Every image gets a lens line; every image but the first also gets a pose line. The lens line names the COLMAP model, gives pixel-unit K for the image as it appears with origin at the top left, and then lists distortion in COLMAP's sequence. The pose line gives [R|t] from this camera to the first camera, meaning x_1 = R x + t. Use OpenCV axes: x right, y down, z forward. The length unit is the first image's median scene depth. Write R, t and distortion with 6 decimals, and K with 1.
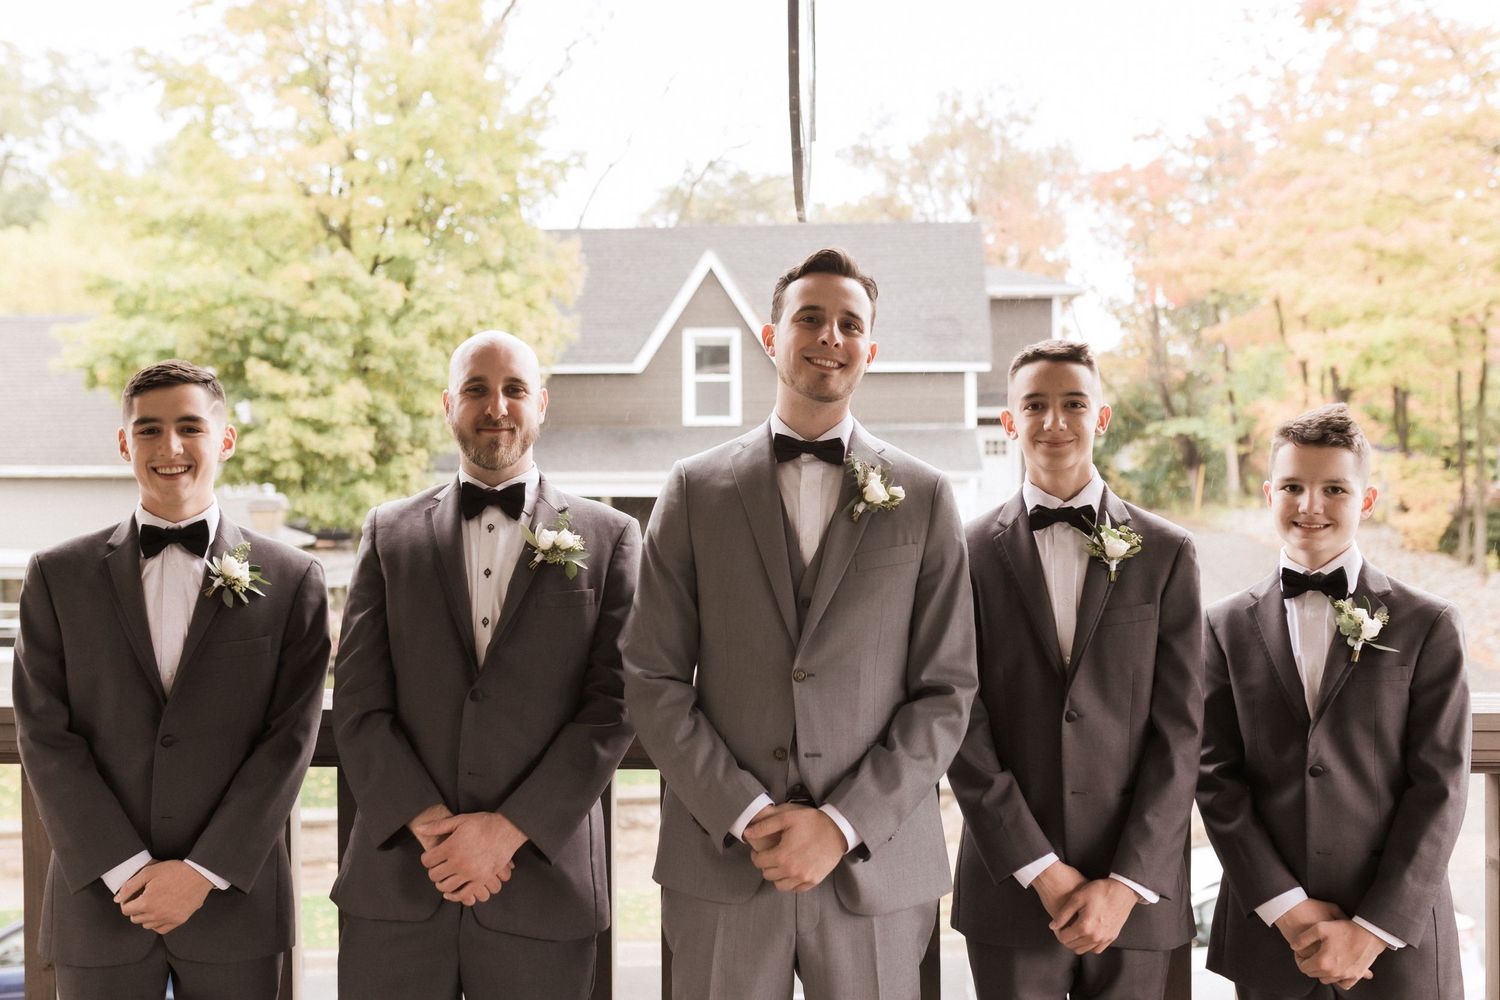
lens RADIAL K [[1505.4, 0, 746.8], [0, 1505.4, 347.2], [0, 0, 1]] dist [-0.013809, -0.003629]
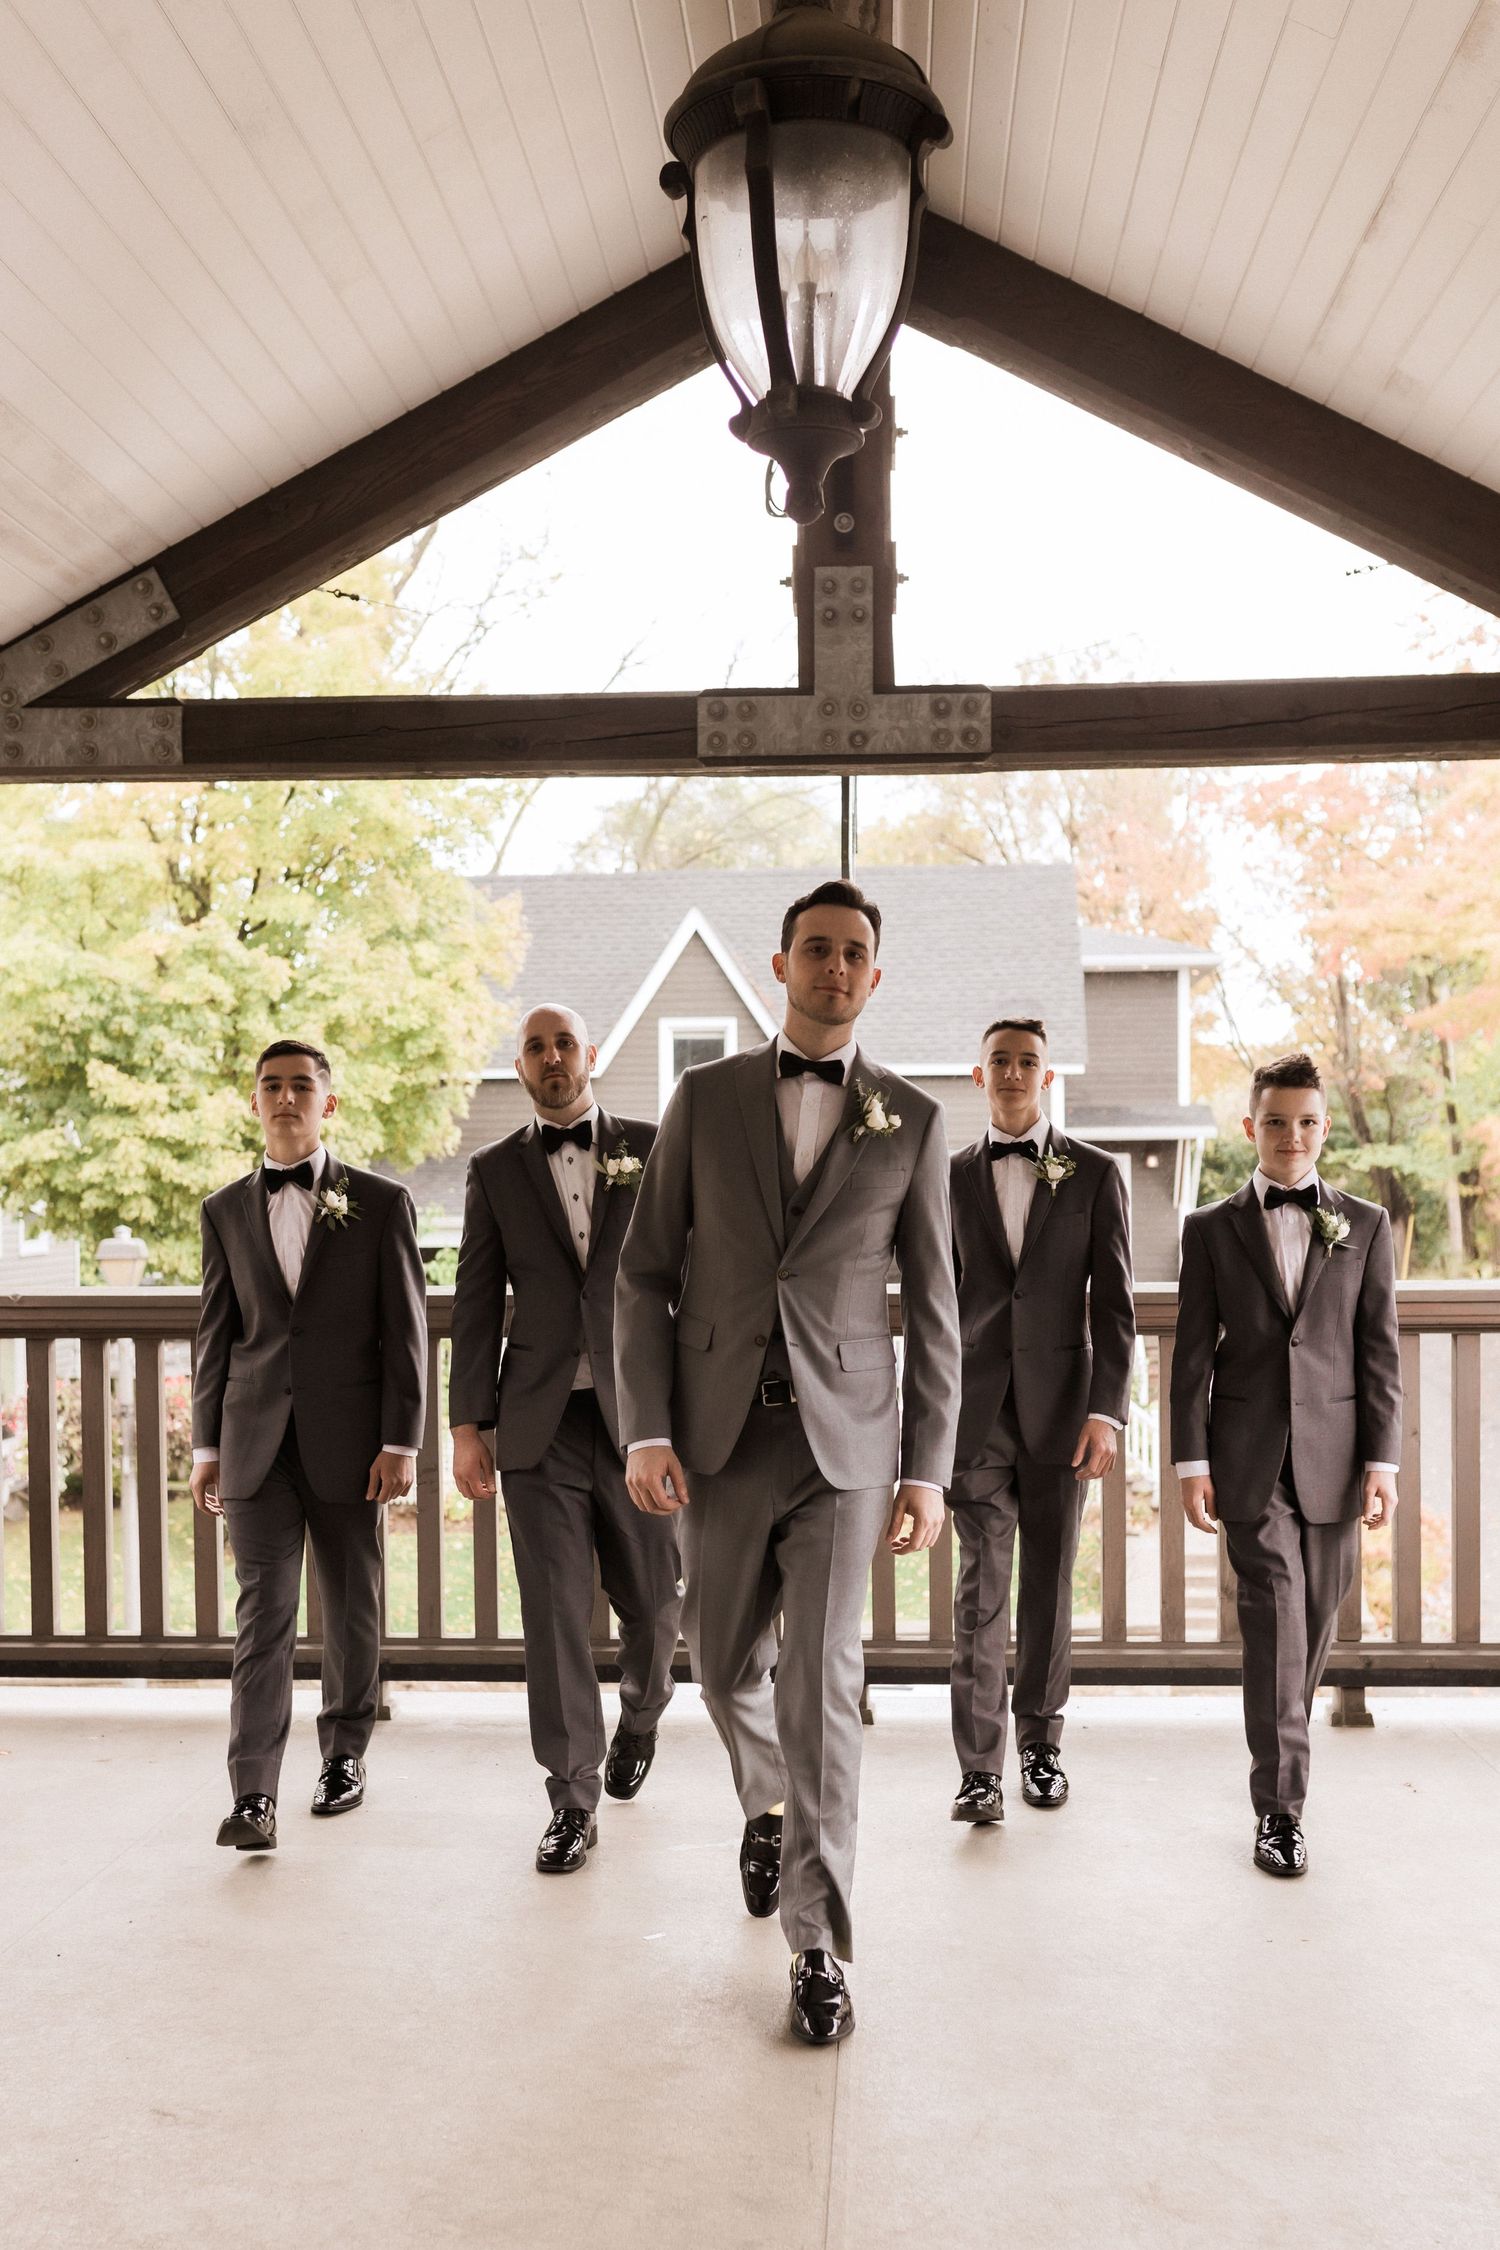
lens RADIAL K [[2258.1, 0, 750.0], [0, 2258.1, 1125.0], [0, 0, 1]] dist [-0.013809, -0.003629]
pose [[0.999975, -0.003420, 0.006212, -0.006806], [0.003191, 0.999324, 0.036632, -0.000081], [-0.006333, -0.036612, 0.999309, -0.110838]]
